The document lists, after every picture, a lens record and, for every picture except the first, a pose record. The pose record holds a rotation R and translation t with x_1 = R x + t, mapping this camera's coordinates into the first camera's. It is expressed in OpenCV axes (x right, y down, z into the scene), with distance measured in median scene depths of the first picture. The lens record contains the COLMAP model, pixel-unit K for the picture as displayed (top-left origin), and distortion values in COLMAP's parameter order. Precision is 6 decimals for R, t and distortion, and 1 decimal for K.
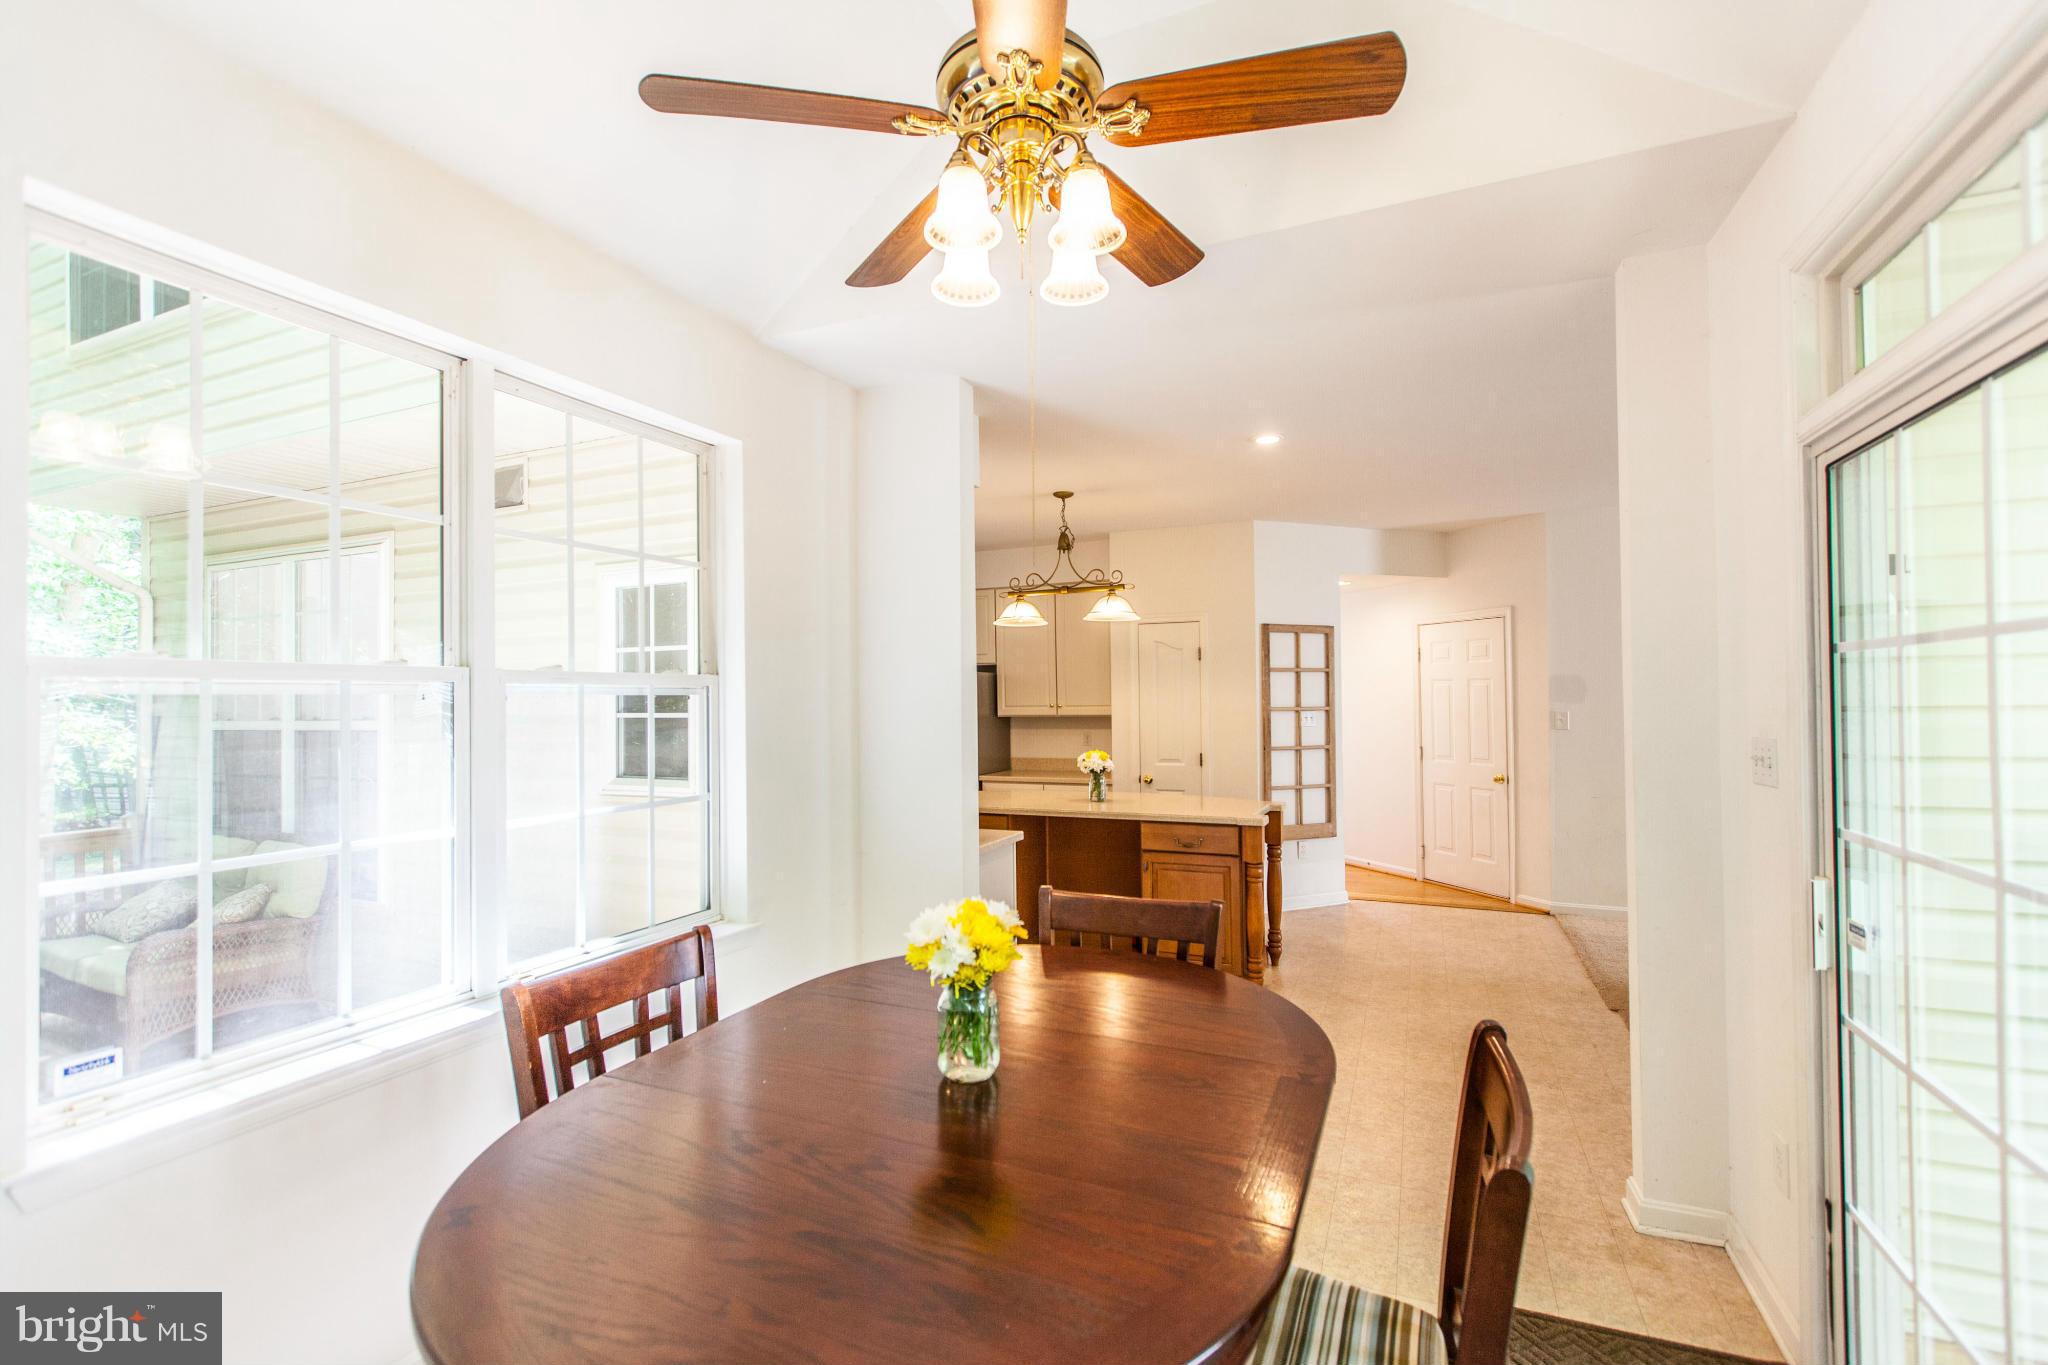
lens RADIAL K [[909.2, 0, 1023.6], [0, 909.2, 683.7], [0, 0, 1]] dist [-0.002583, -0.000859]
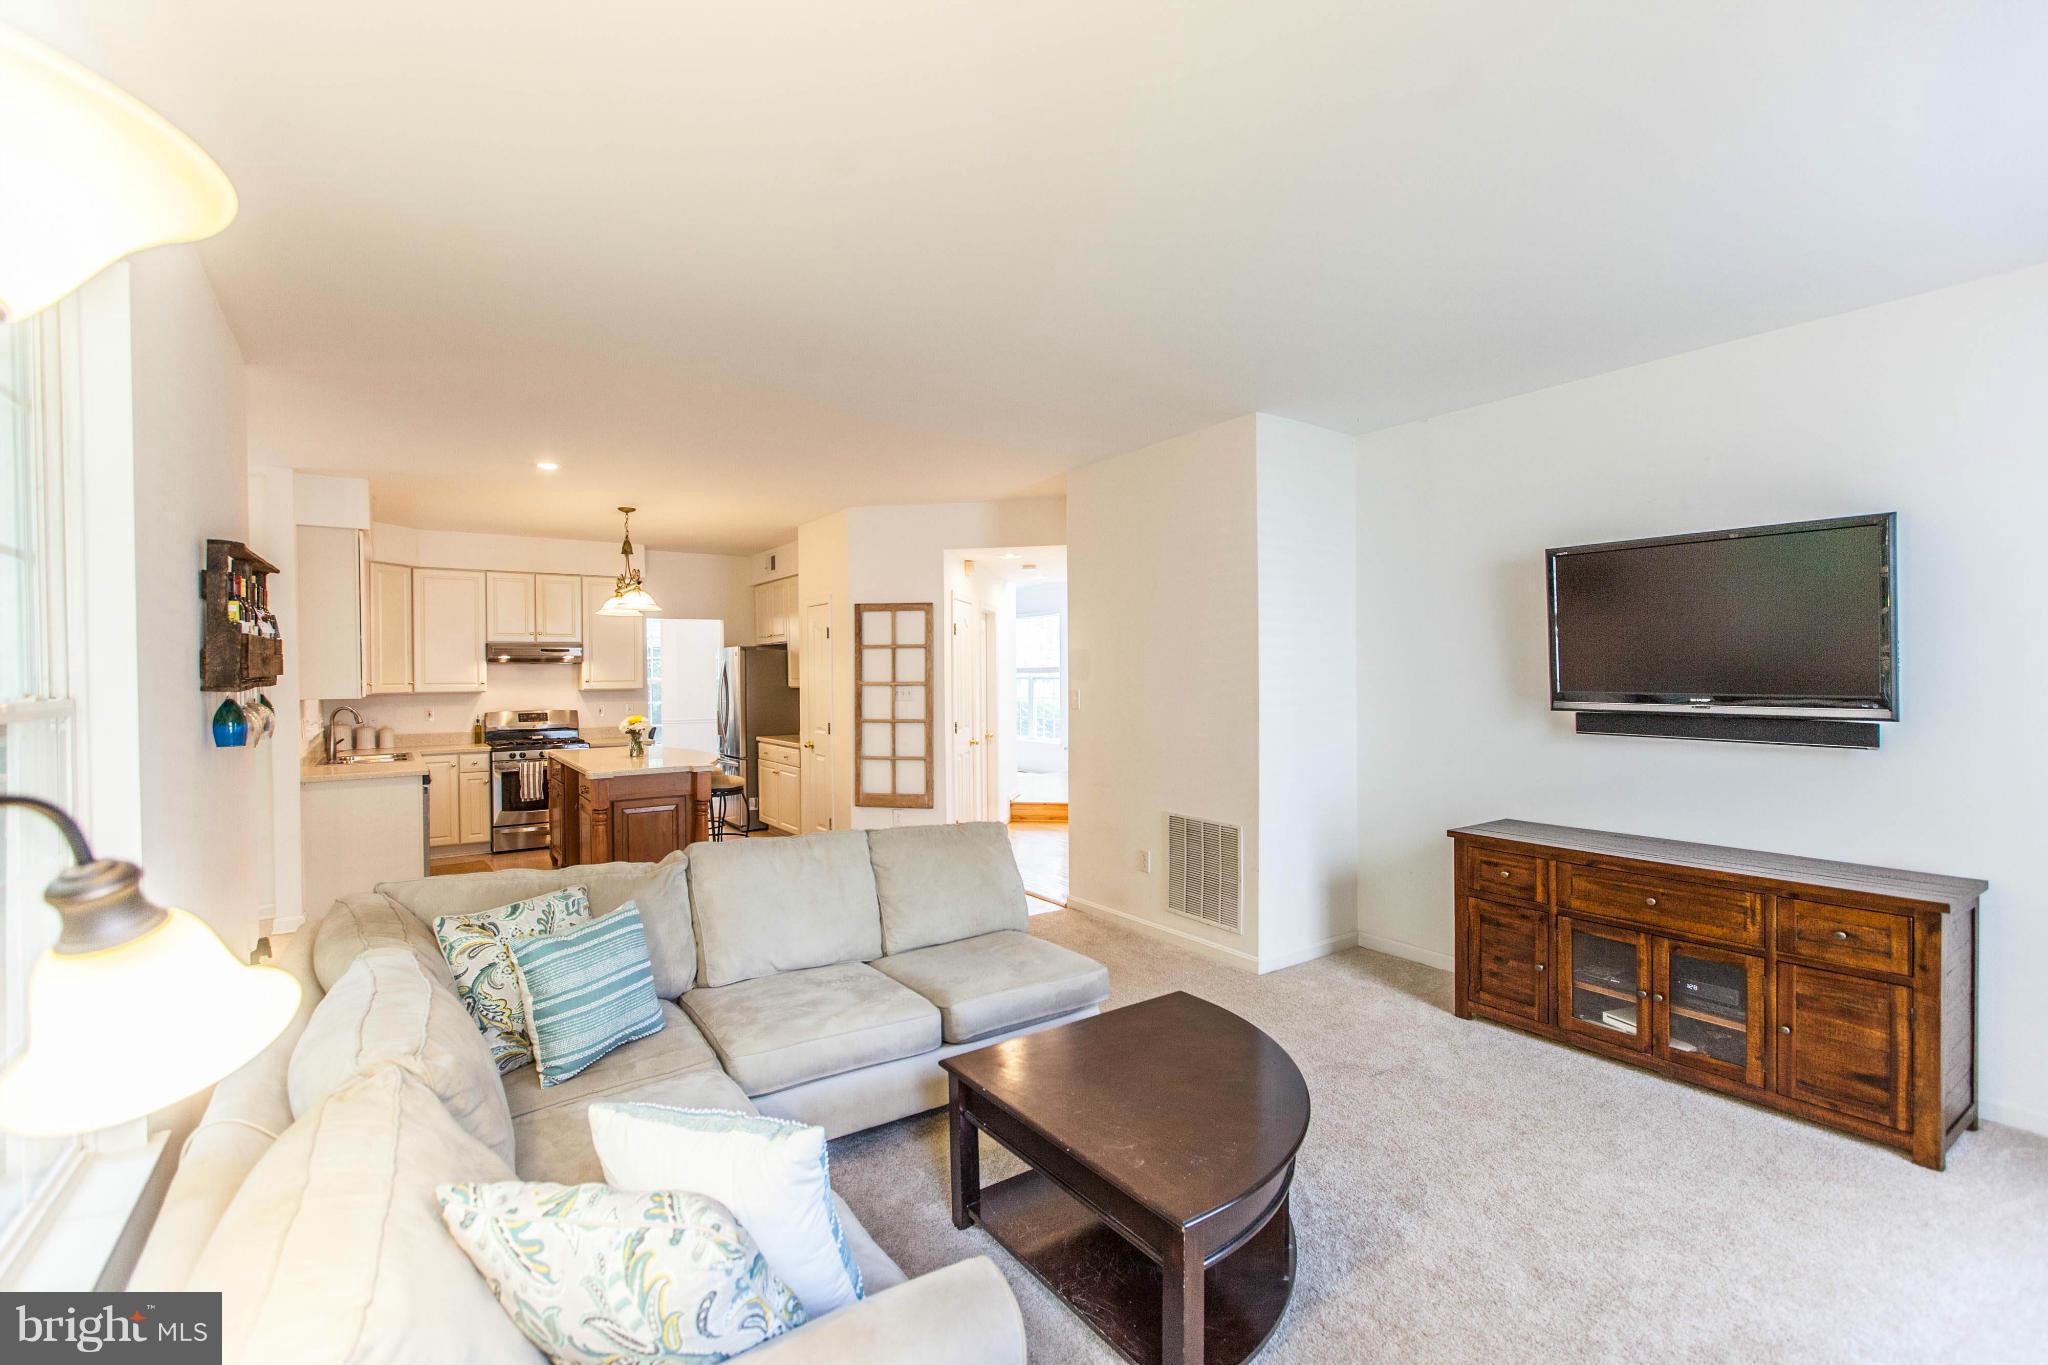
lens RADIAL K [[909.2, 0, 1030.8], [0, 909.2, 676.3], [0, 0, 1]] dist [-0.002583, -0.000859]
pose [[0.865148, -0.002955, -0.501508, 0.964870], [0.011972, 0.999819, 0.014763, 0.005580], [0.501374, -0.018776, 0.865027, 0.173973]]
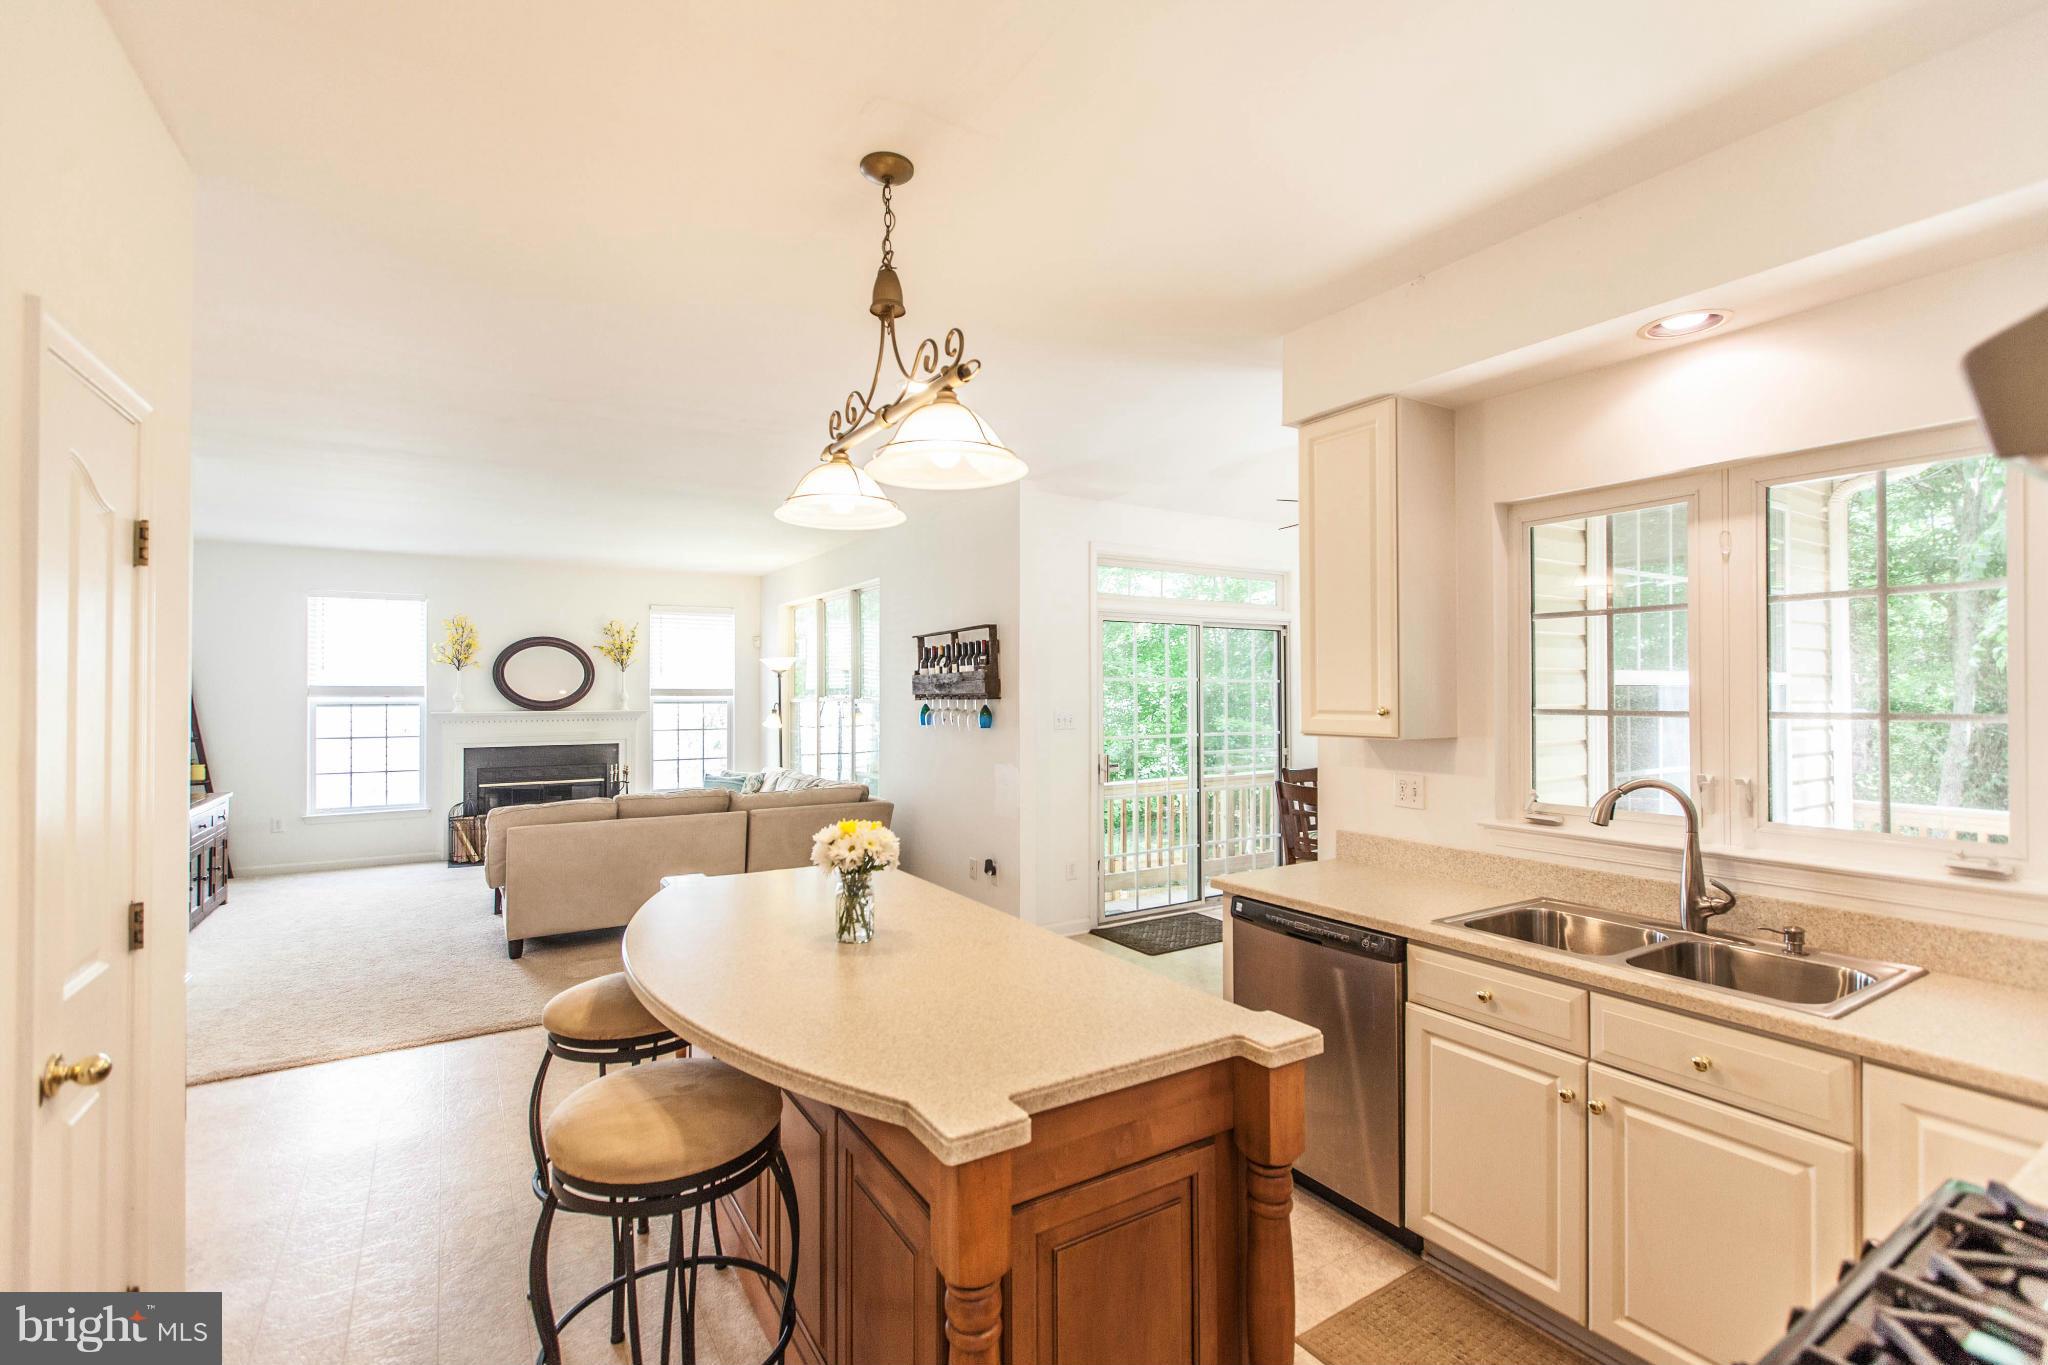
lens RADIAL K [[909.2, 0, 1031.5], [0, 909.2, 682.6], [0, 0, 1]] dist [-0.002583, -0.000859]
pose [[-0.839152, 0.009373, 0.543816, -0.192506], [-0.002148, 0.999787, -0.020546, 0.015031], [-0.543893, -0.018409, -0.838953, 1.096343]]
